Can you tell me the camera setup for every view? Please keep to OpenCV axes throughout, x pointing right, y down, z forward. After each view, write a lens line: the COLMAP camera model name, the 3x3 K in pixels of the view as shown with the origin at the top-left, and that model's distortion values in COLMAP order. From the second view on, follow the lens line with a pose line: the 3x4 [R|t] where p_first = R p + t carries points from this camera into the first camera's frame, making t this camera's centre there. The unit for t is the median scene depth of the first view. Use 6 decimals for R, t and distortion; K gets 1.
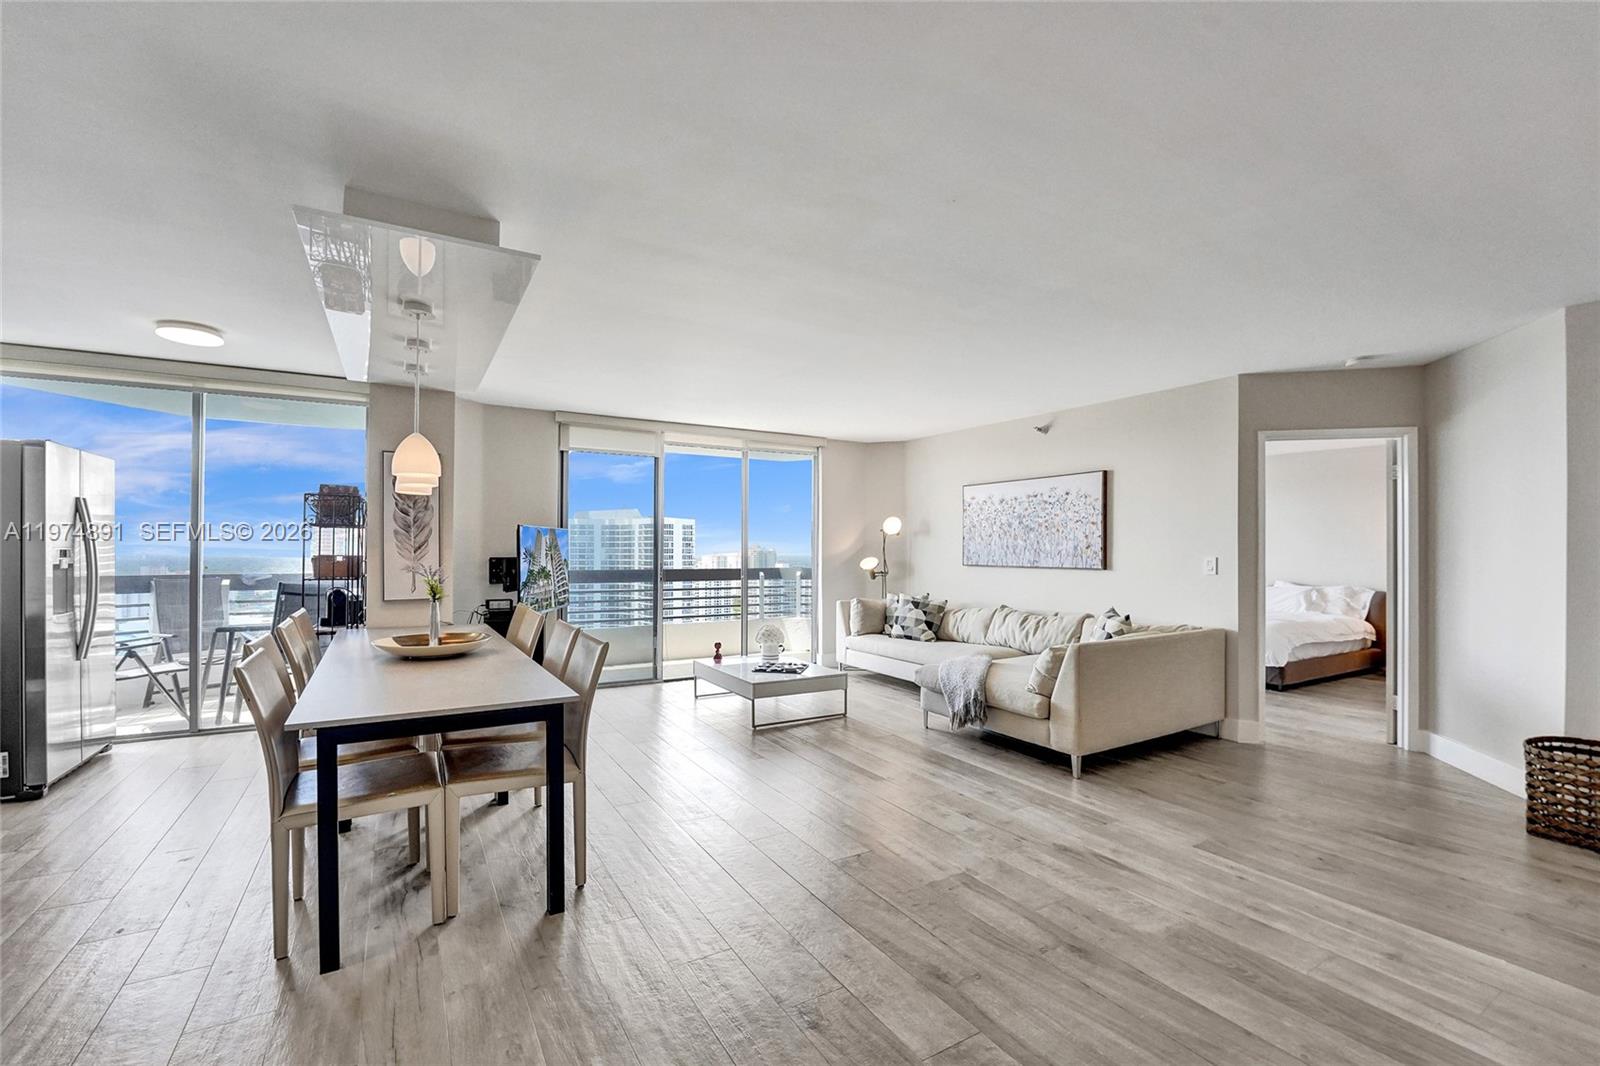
lens RADIAL K [[676.9, 0, 804.3], [0, 676.9, 548.4], [0, 0, 1]] dist [-0.022391, 0.001054]
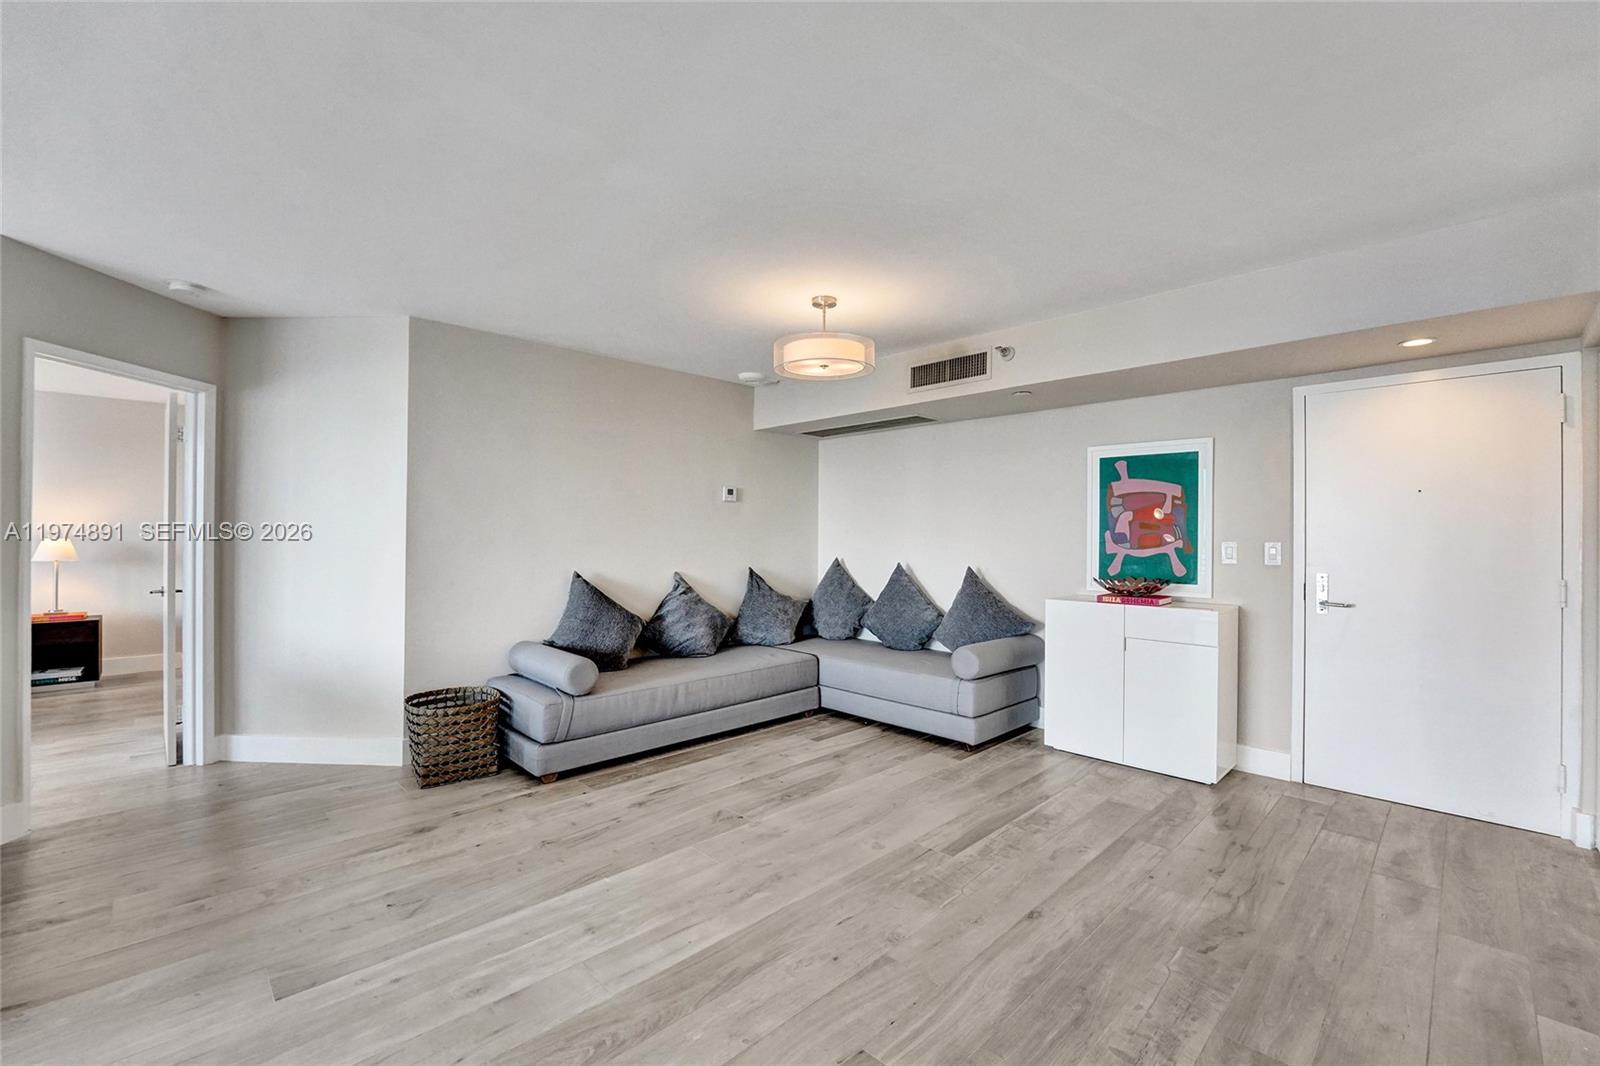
lens RADIAL K [[675.4, 0, 806.8], [0, 675.4, 533.3], [0, 0, 1]] dist [-0.020963, 0.000523]
pose [[-0.239185, -0.000998, 0.970973, -0.087012], [-0.011023, 0.999938, -0.001688, 0.000970], [-0.970911, -0.011107, -0.239181, 0.415721]]
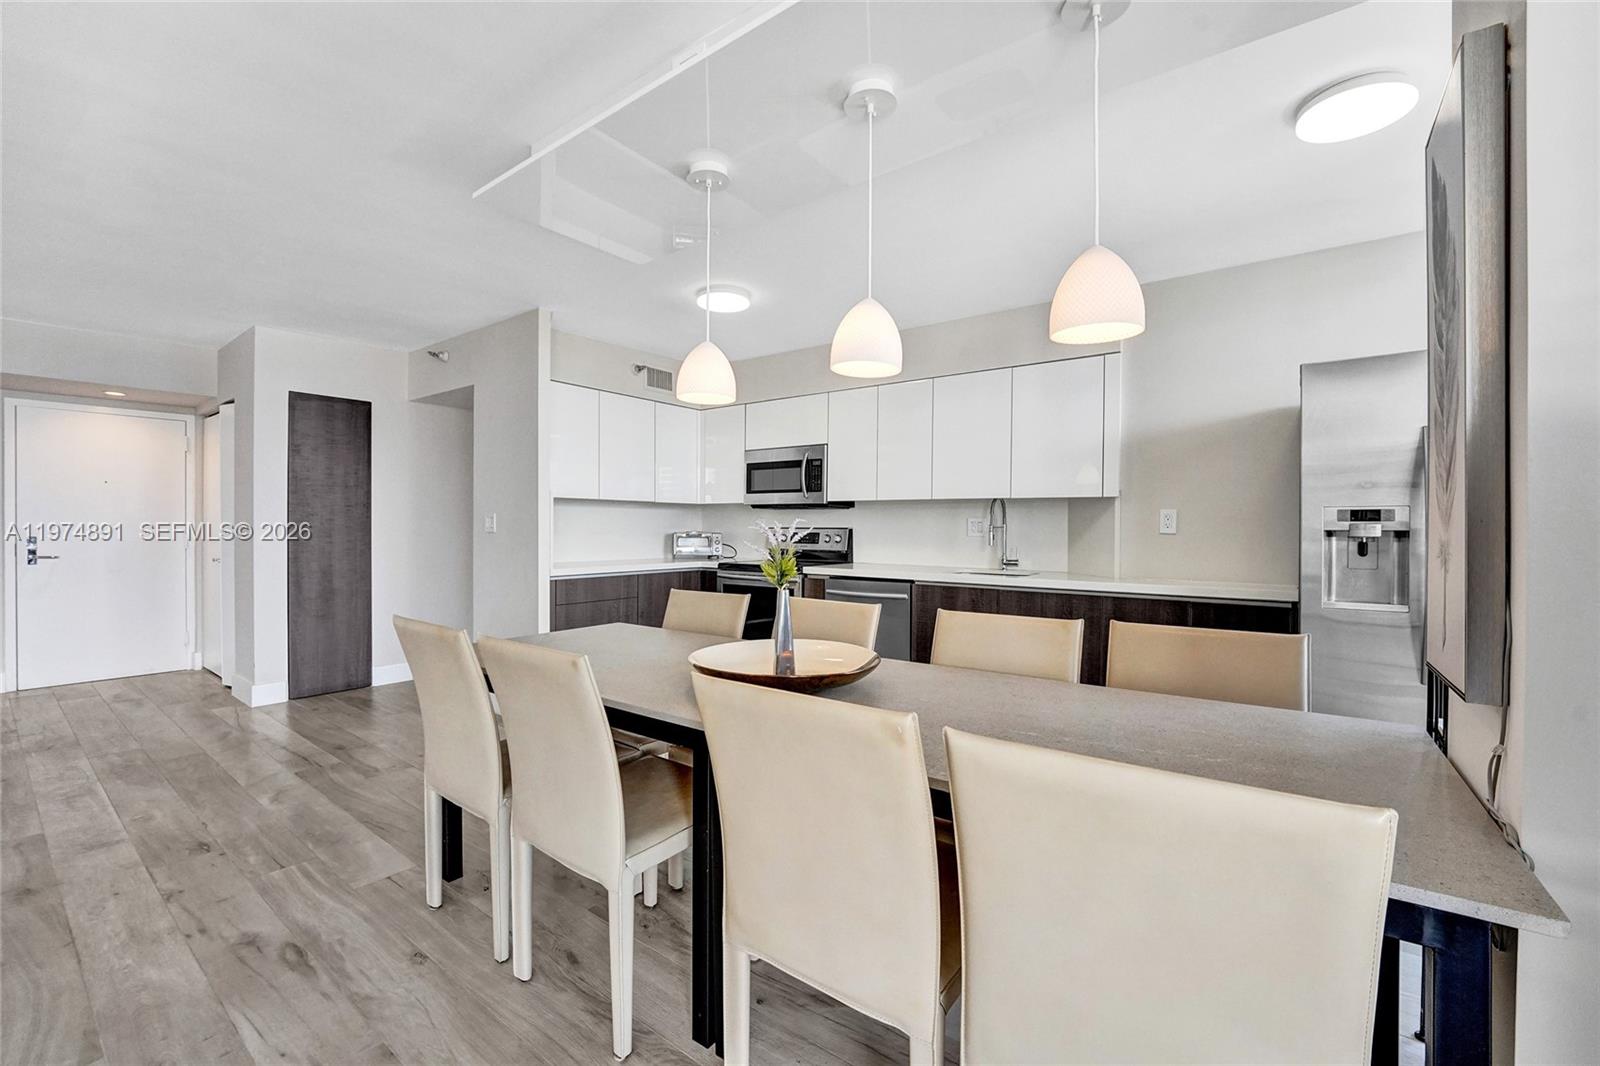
lens RADIAL K [[662.7, 0, 794.3], [0, 662.7, 533.5], [0, 0, 1]] dist [-0.018176, 0.000506]
pose [[-0.932670, -0.005238, -0.360694, -0.244841], [-0.006774, 0.999973, 0.002996, 0.022869], [0.360668, 0.005237, -0.932679, 1.039454]]
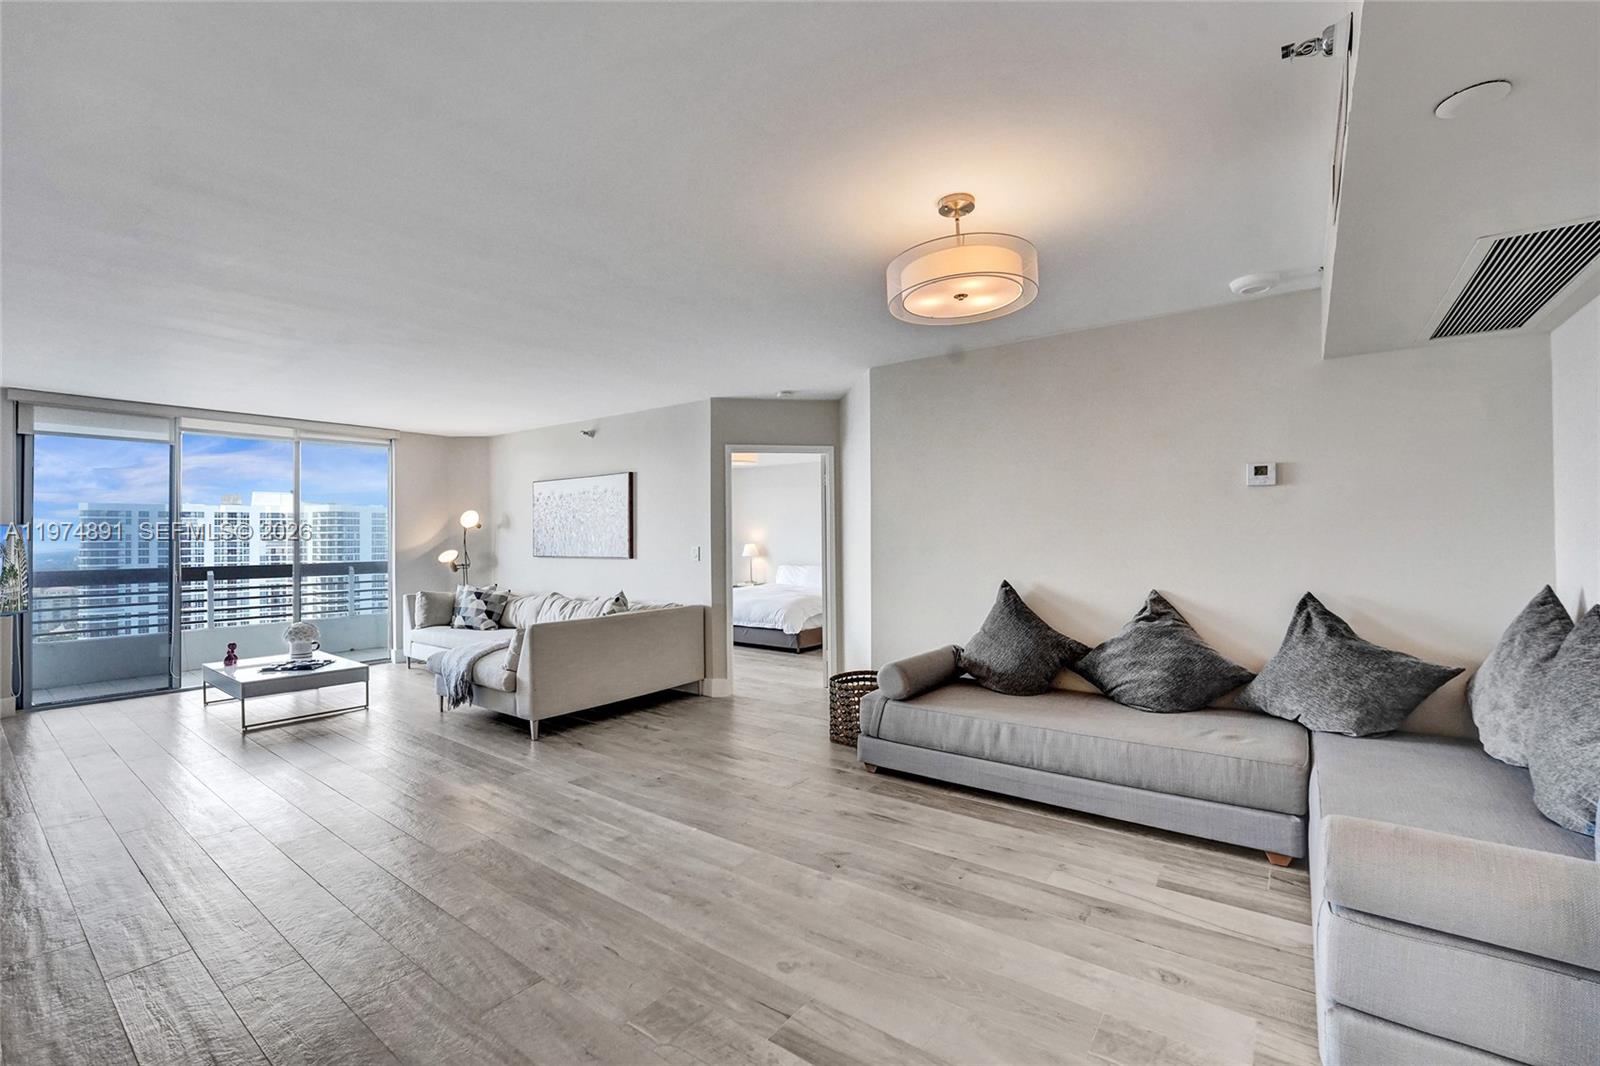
lens RADIAL K [[672.9, 0, 799.8], [0, 672.9, 535.6], [0, 0, 1]] dist [-0.023380, 0.000807]
pose [[0.925511, -0.010885, 0.378564, 0.320412], [0.011367, 0.999935, 0.000962, -0.005997], [-0.378550, 0.003413, 0.925575, -0.197086]]
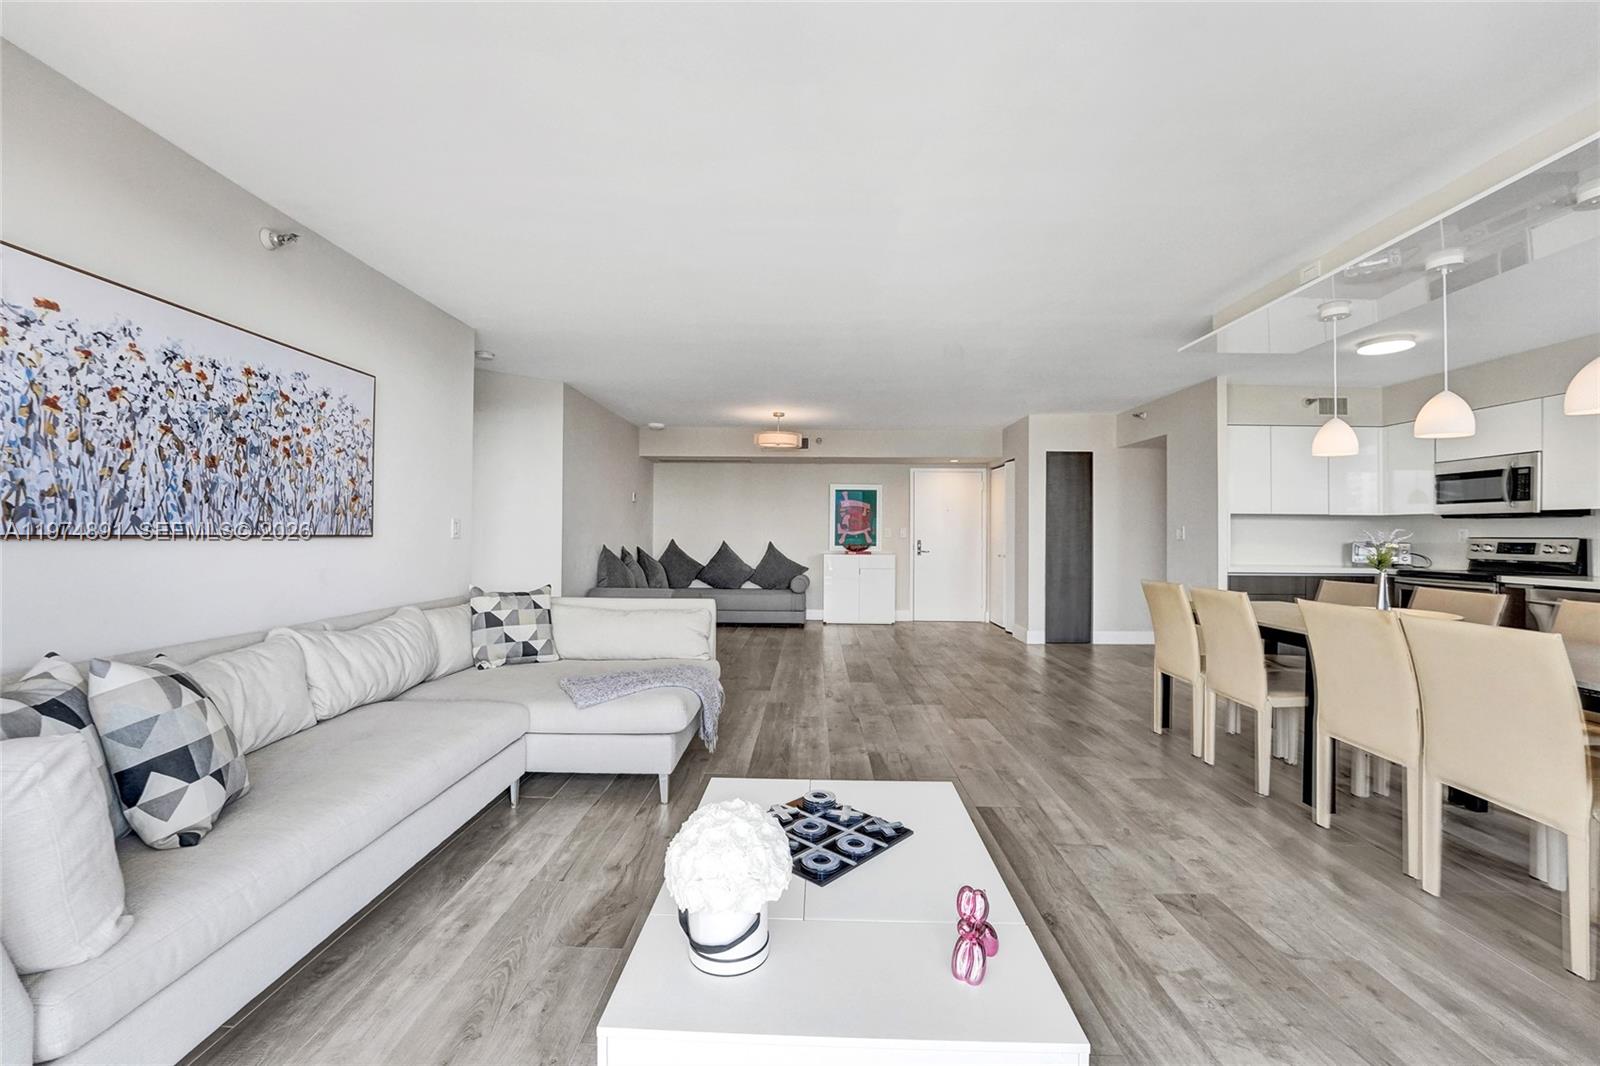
lens RADIAL K [[654.4, 0, 796.6], [0, 654.4, 530.4], [0, 0, 1]] dist [-0.024389, -0.000434]
pose [[-0.841935, -0.007556, 0.539526, -0.235577], [-0.013757, 0.999878, -0.007465, 0.028418], [-0.539403, -0.013707, -0.841936, 1.482715]]
